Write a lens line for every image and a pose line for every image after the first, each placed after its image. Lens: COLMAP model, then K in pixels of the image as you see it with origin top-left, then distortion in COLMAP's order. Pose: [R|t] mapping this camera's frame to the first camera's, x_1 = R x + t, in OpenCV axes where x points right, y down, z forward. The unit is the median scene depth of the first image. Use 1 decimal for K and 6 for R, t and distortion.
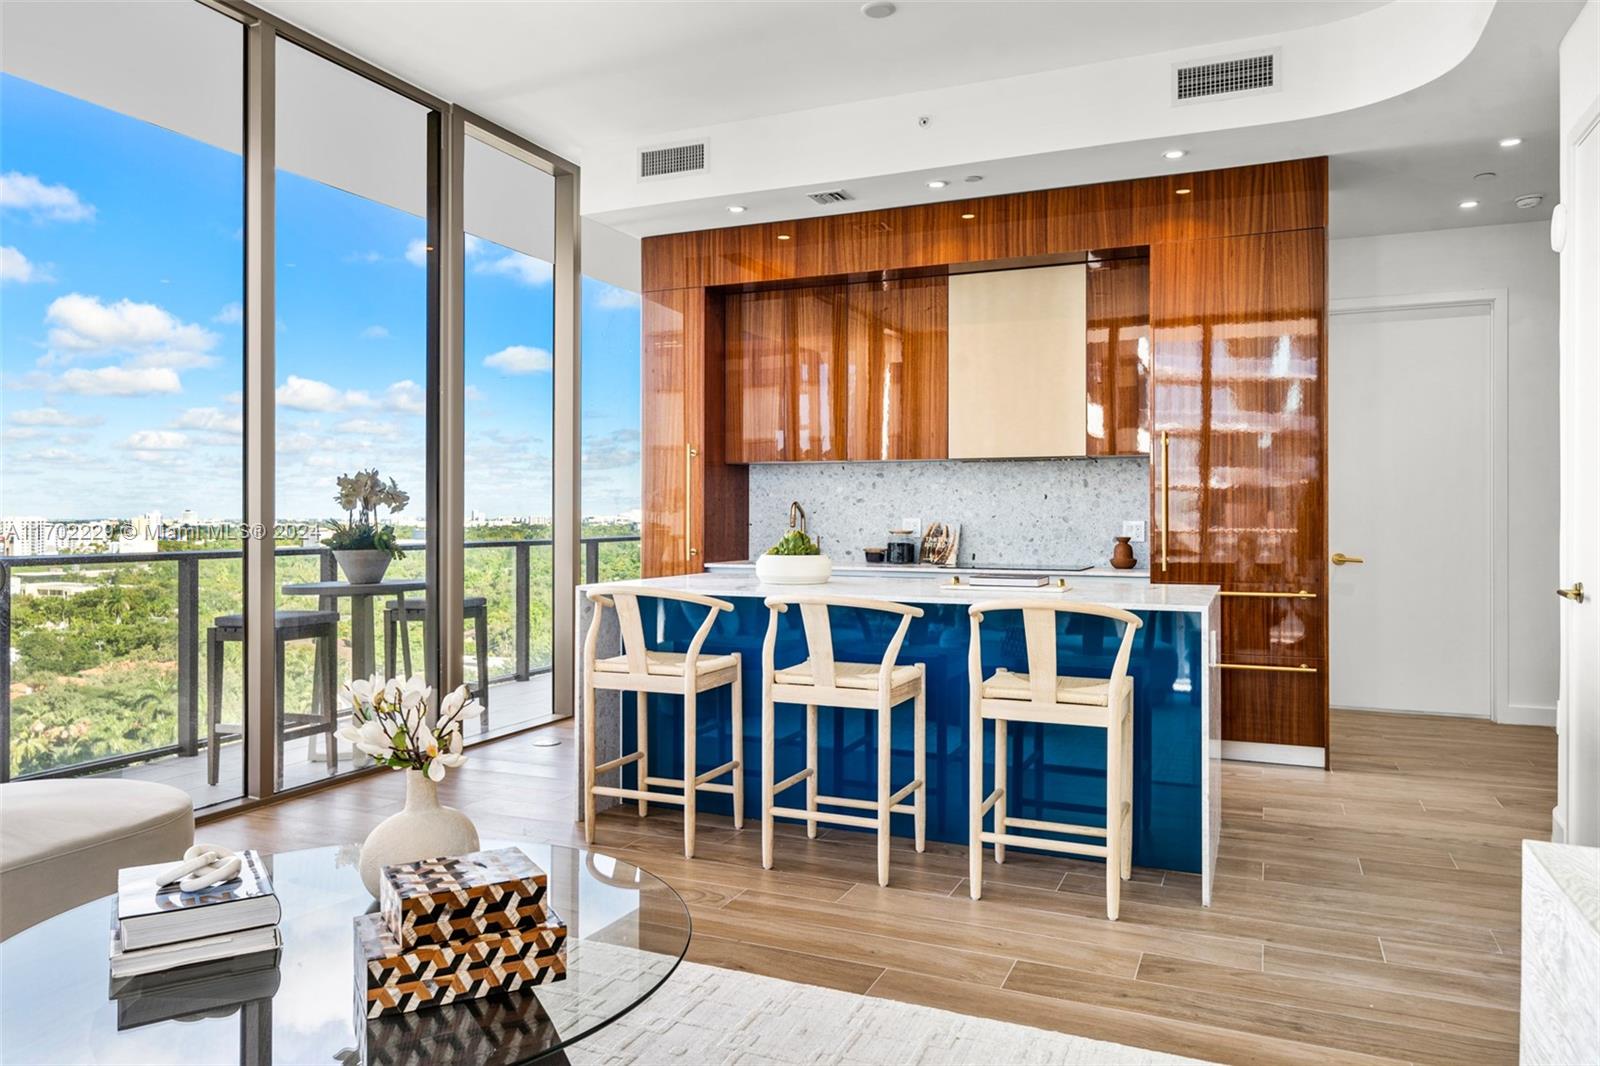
lens RADIAL K [[1101.8, 0, 793.8], [0, 1101.8, 507.0], [0, 0, 1]] dist [0.004084, 0.004601]
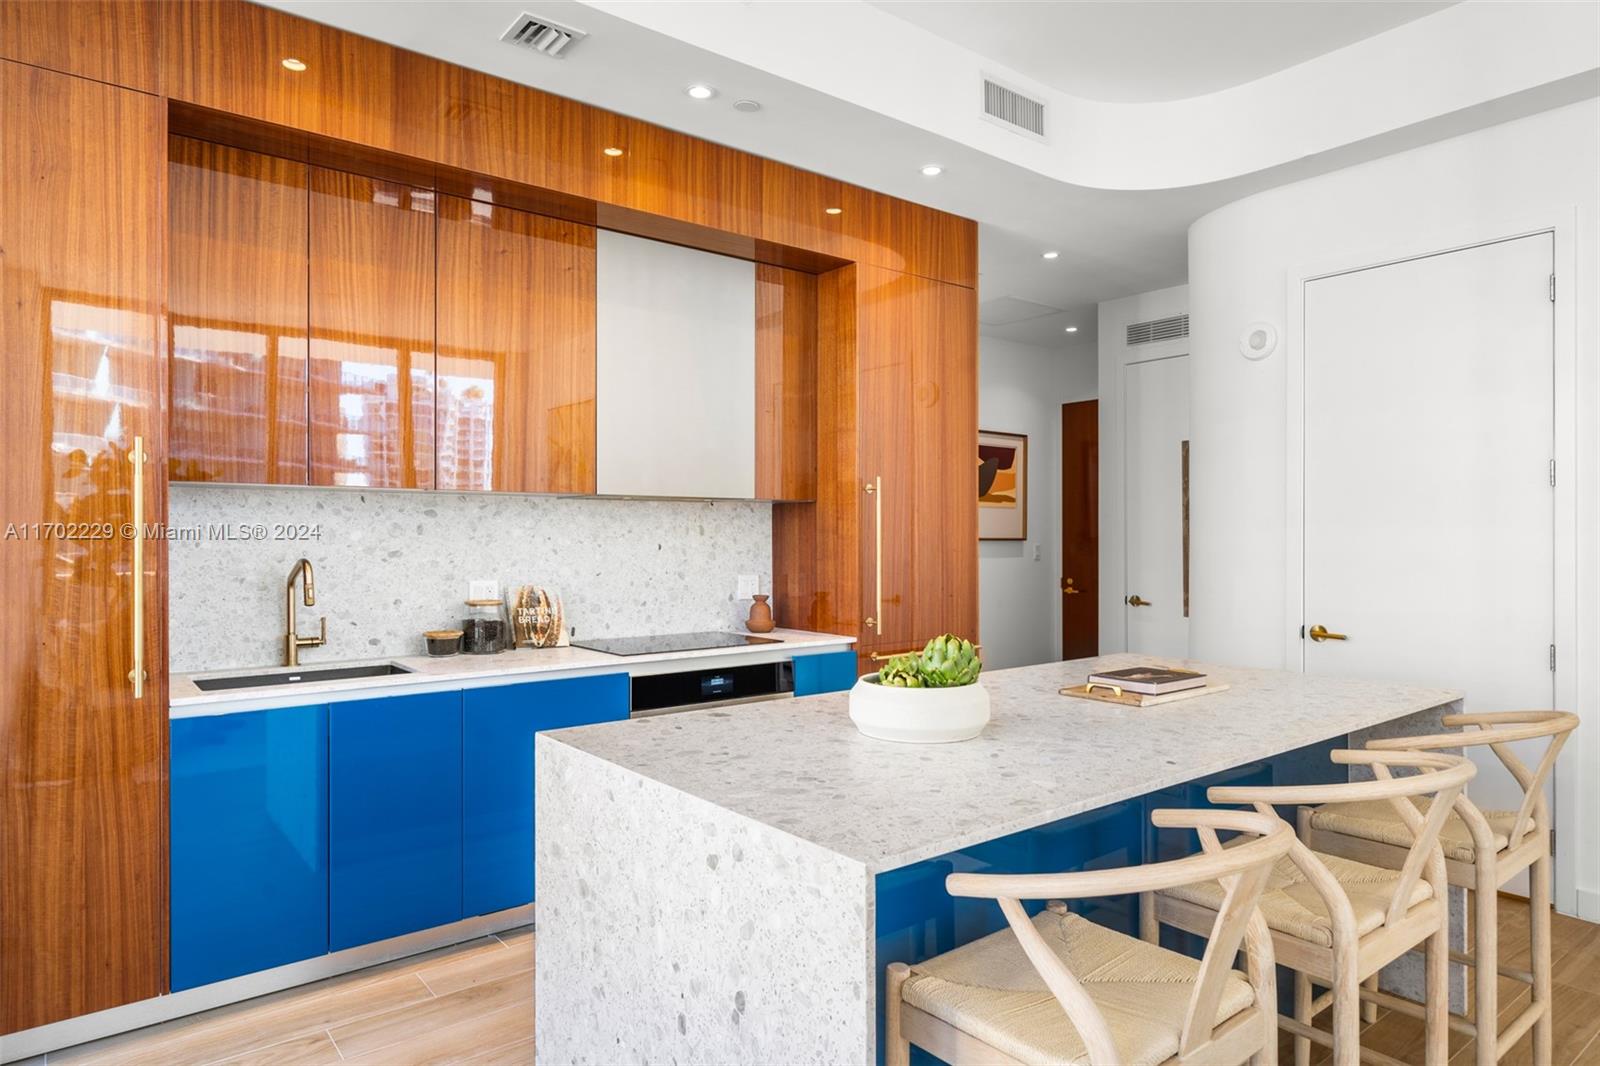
lens RADIAL K [[947.5, 0, 790.8], [0, 947.5, 533.1], [0, 0, 1]] dist [-0.002708, -0.000754]
pose [[0.477276, 0.001481, 0.878752, -0.336924], [-0.003434, 0.999994, 0.000180, -0.020966], [-0.878747, -0.003103, 0.477278, 0.640193]]
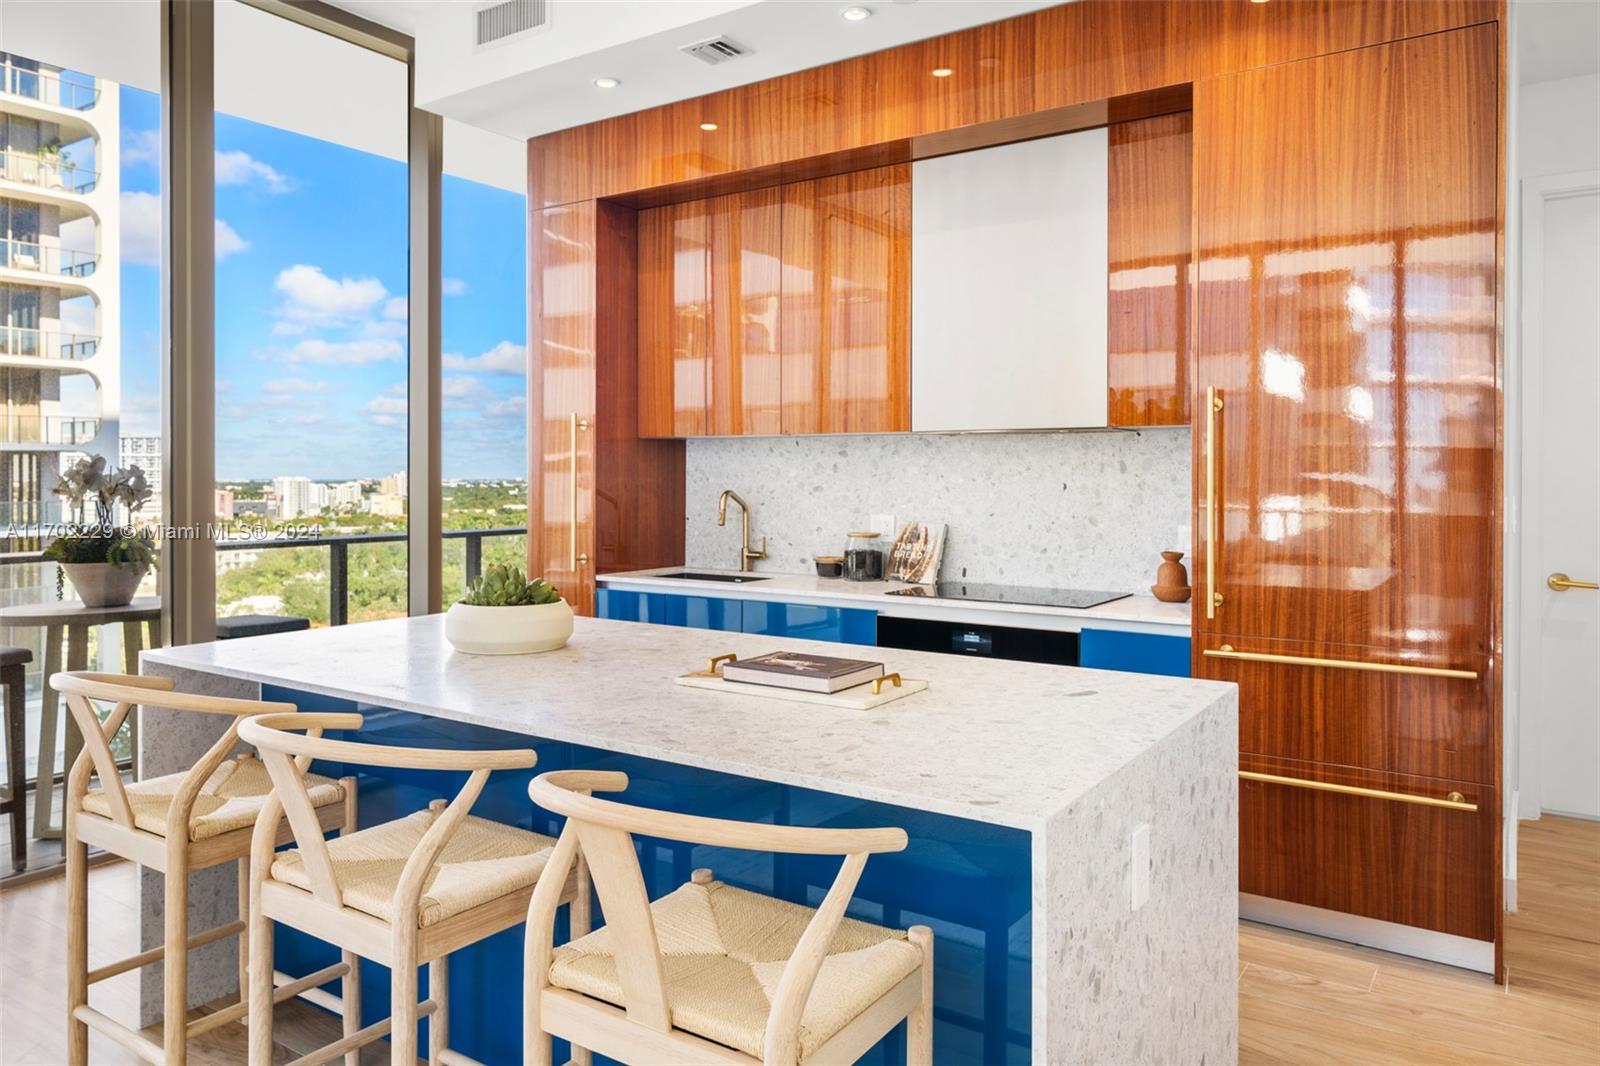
lens RADIAL K [[1110.0, 0, 786.0], [0, 1110.0, 477.8], [0, 0, 1]] dist [0.005324, 0.001056]
pose [[0.981273, -0.000105, -0.192623, 0.205480], [0.002008, 0.999951, 0.009685, -0.023085], [0.192612, -0.009891, 0.981225, 0.325625]]
